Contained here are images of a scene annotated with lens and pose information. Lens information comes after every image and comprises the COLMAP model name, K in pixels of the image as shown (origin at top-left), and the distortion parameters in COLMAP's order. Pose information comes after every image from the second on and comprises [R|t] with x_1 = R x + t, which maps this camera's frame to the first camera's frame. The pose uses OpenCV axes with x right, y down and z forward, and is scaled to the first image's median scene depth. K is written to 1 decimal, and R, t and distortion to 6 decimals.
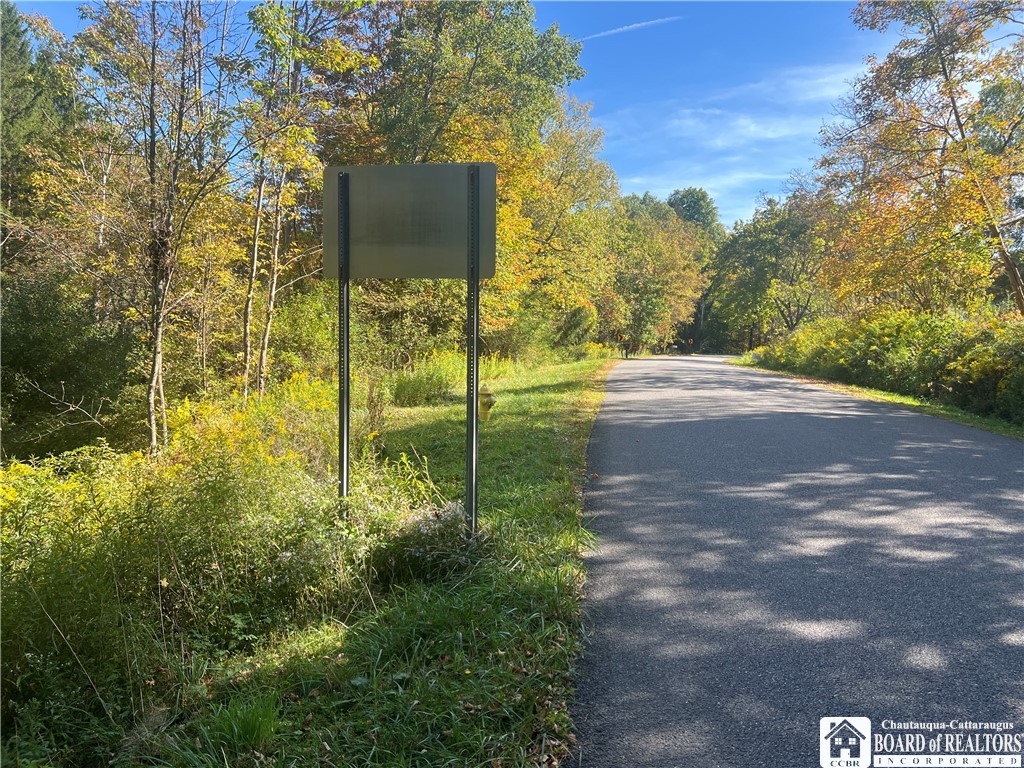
lens RADIAL K [[753.8, 0, 513.1], [0, 753.8, 387.4], [0, 0, 1]] dist [0.019825, -0.037491]
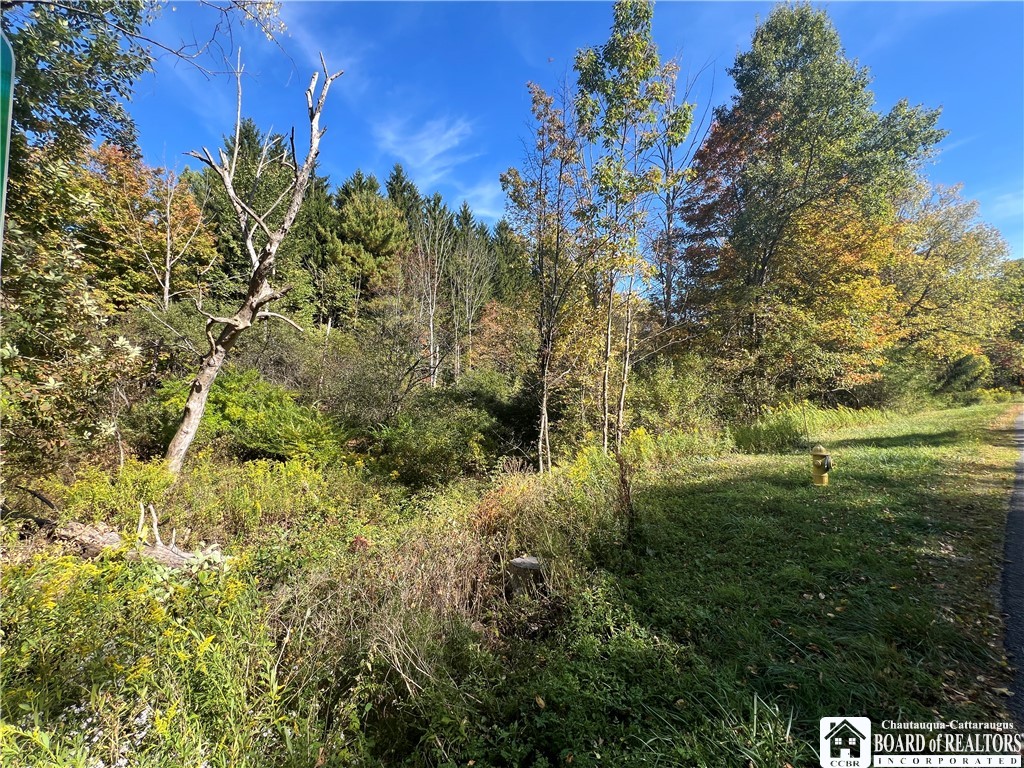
lens RADIAL K [[405.7, 0, 511.3], [0, 405.7, 383.1], [0, 0, 1]] dist [0.002681, 0.000144]
pose [[0.726528, -0.067114, -0.683851, 0.019616], [-0.001287, 0.995084, -0.099025, -0.015980], [0.687135, 0.072825, 0.722870, 0.207883]]
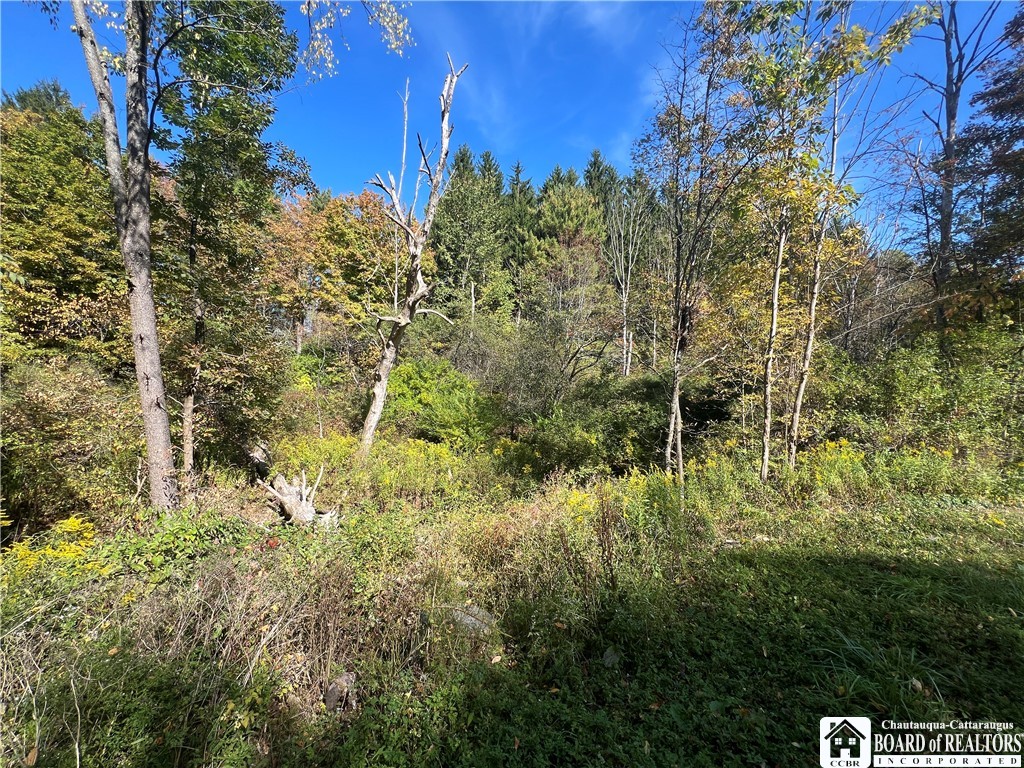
lens RADIAL K [[408.2, 0, 508.6], [0, 408.2, 383.6], [0, 0, 1]] dist [-0.002745, -0.000244]
pose [[0.286105, -0.042199, -0.957269, 0.034841], [-0.052579, 0.996833, -0.059658, -0.022341], [0.956755, 0.067401, 0.282980, 0.319454]]
